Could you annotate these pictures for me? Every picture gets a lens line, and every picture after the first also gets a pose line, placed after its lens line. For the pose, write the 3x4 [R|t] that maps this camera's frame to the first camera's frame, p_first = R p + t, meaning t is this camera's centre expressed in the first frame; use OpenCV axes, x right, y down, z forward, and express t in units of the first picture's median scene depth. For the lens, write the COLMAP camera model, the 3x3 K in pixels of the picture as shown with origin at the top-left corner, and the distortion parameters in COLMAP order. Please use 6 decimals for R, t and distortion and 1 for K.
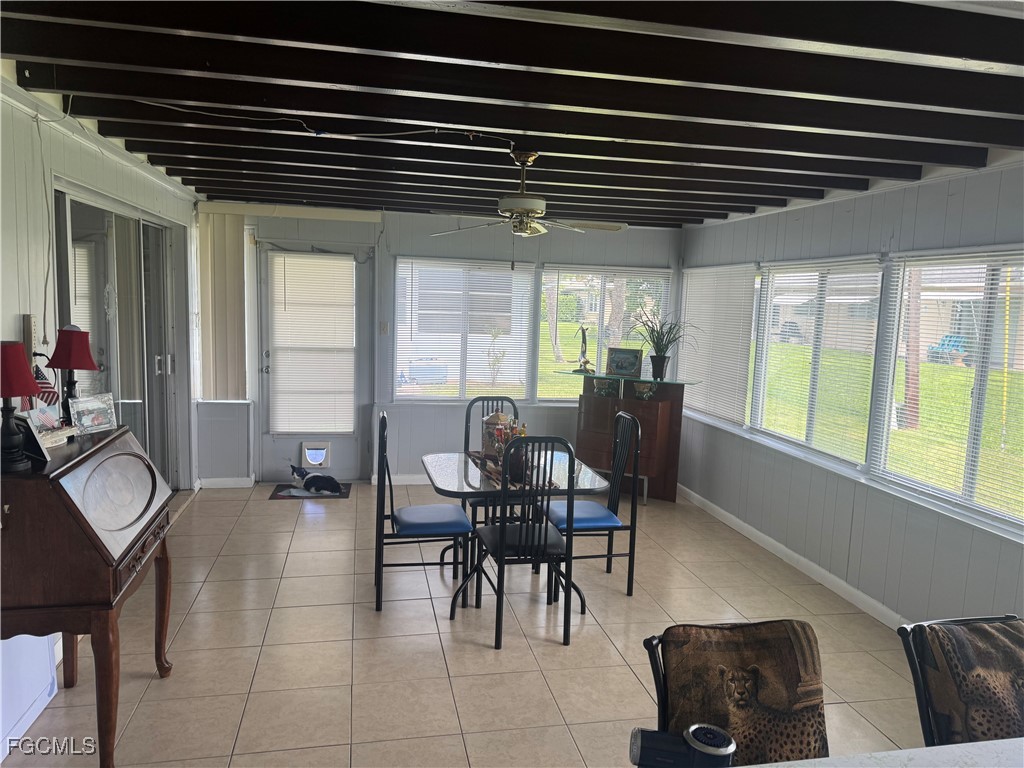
lens RADIAL K [[727.0, 0, 510.5], [0, 727.0, 385.4], [0, 0, 1]] dist [0.075713, -0.072572]
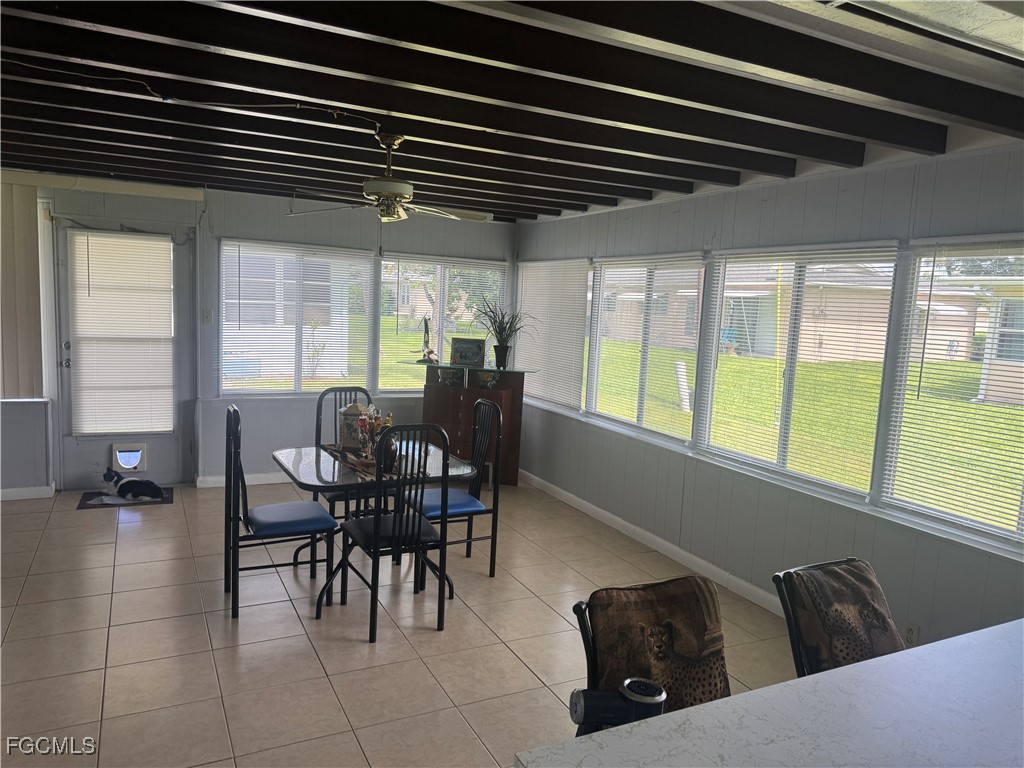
lens RADIAL K [[727.0, 0, 508.2], [0, 727.0, 388.5], [0, 0, 1]] dist [0.075713, -0.072572]
pose [[0.965783, -0.021012, 0.258500, -0.071381], [0.017725, 0.999730, 0.015040, 0.006651], [-0.258747, -0.009944, 0.965894, 0.006004]]
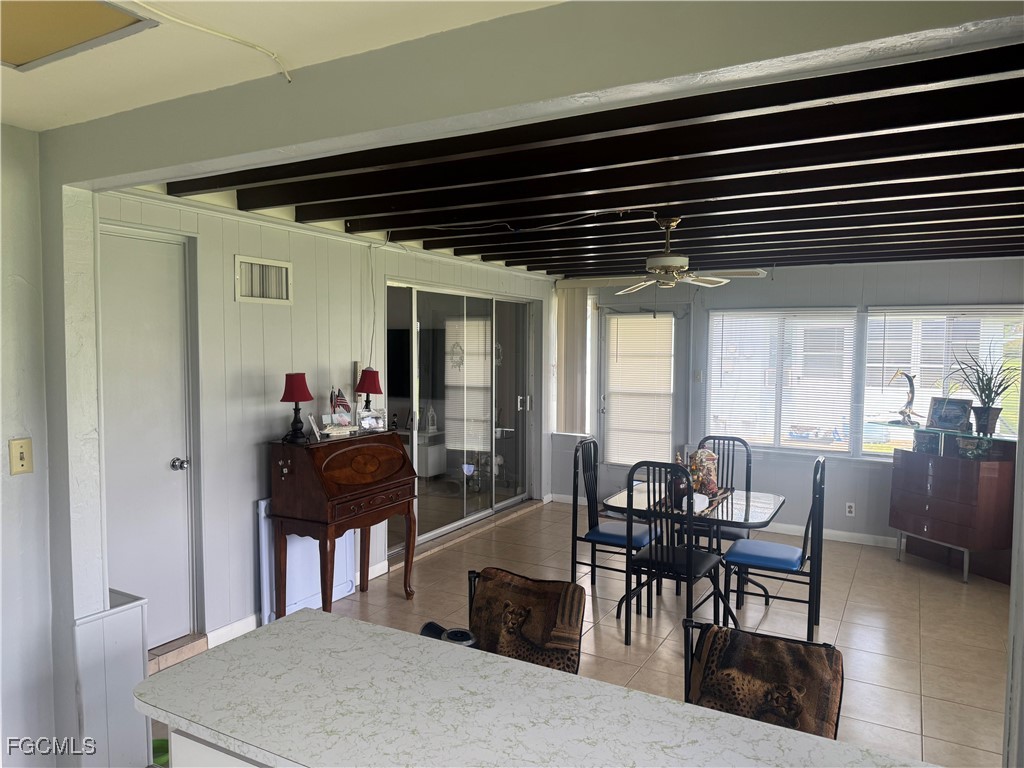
lens RADIAL K [[727.0, 0, 505.8], [0, 727.0, 386.4], [0, 0, 1]] dist [0.075713, -0.072572]
pose [[0.743203, 0.005727, -0.669041, 0.484376], [-0.061146, 0.996360, -0.059396, 0.027894], [0.666266, 0.085052, 0.740848, -0.011716]]
